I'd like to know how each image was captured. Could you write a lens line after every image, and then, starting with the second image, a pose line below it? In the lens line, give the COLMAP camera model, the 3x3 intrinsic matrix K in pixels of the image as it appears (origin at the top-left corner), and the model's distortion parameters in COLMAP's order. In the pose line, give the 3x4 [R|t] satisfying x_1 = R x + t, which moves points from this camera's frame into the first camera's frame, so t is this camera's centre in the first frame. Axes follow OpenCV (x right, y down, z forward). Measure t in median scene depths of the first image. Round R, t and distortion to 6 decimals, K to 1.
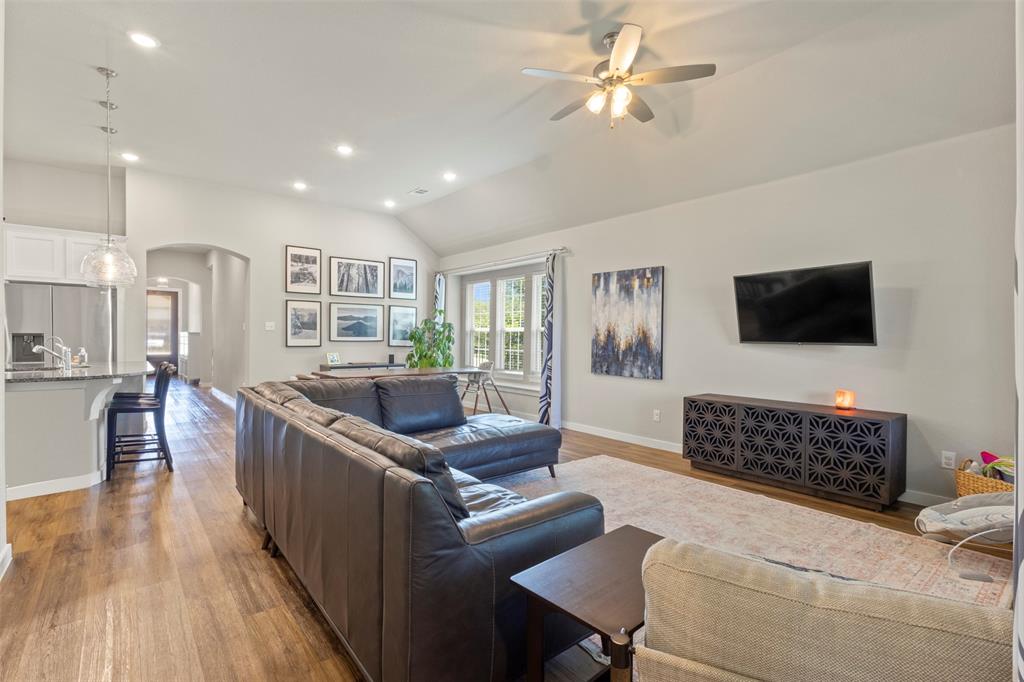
lens RADIAL K [[473.5, 0, 516.2], [0, 473.5, 340.2], [0, 0, 1]] dist [-0.002331, 0.001465]
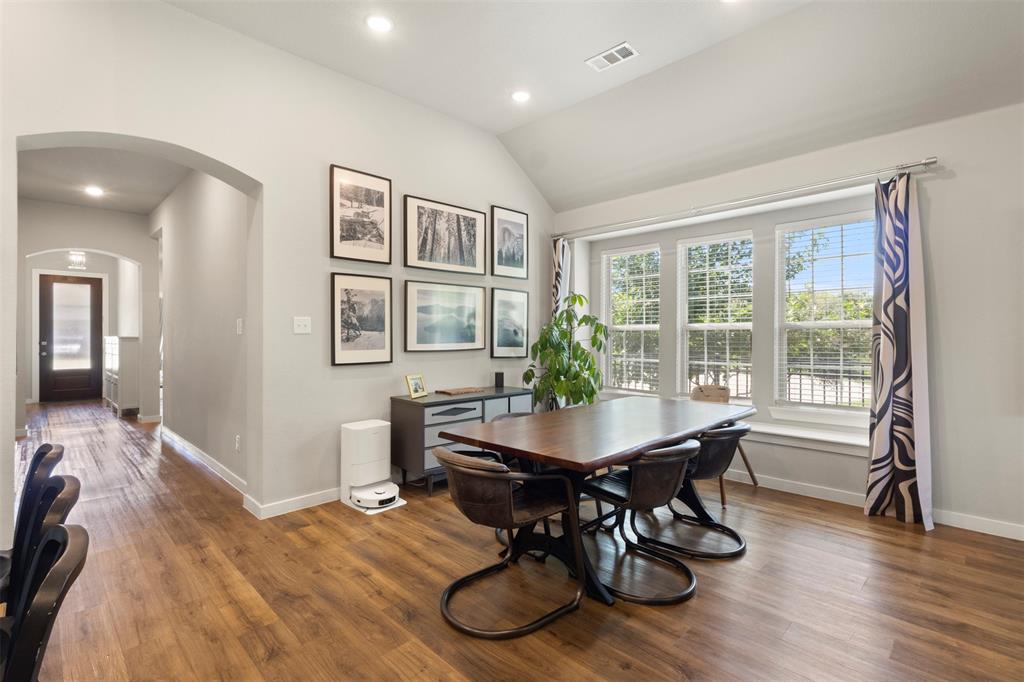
lens RADIAL K [[473.5, 0, 509.1], [0, 473.5, 334.0], [0, 0, 1]] dist [-0.002331, 0.001465]
pose [[0.995869, -0.011802, 0.090028, -0.312384], [0.012722, 0.999872, -0.009652, -0.011365], [-0.089903, 0.010758, 0.995892, 0.436151]]
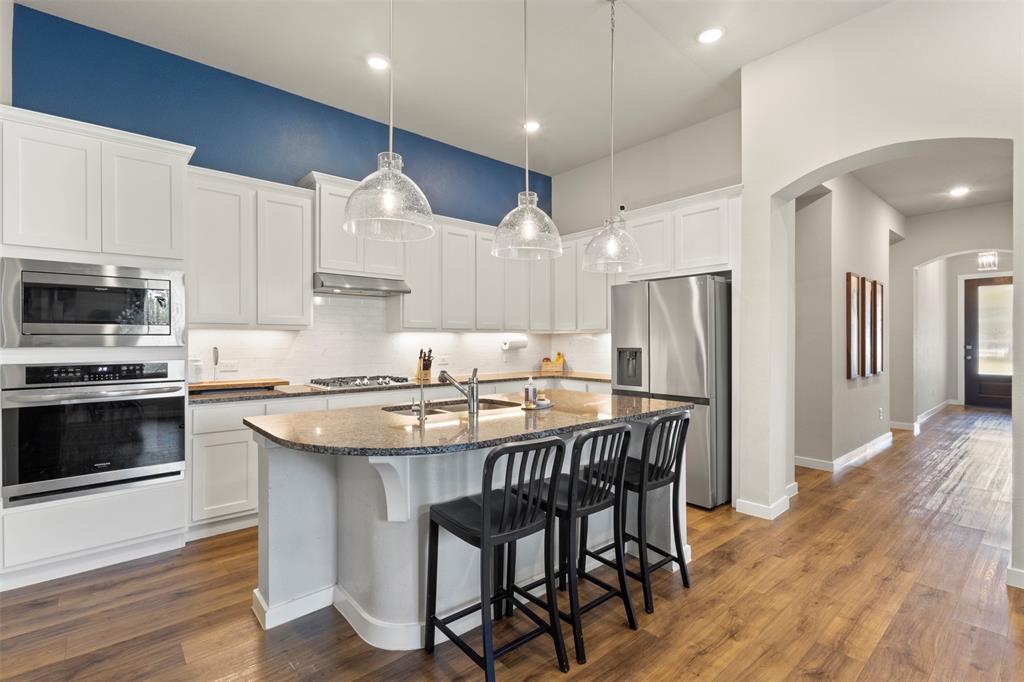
lens RADIAL K [[473.5, 0, 510.9], [0, 473.5, 342.1], [0, 0, 1]] dist [-0.002331, 0.001465]
pose [[0.018113, -0.005265, -0.999822, -0.192633], [-0.007133, 0.999960, -0.005395, -0.012301], [0.999810, 0.007230, 0.018075, 0.527124]]
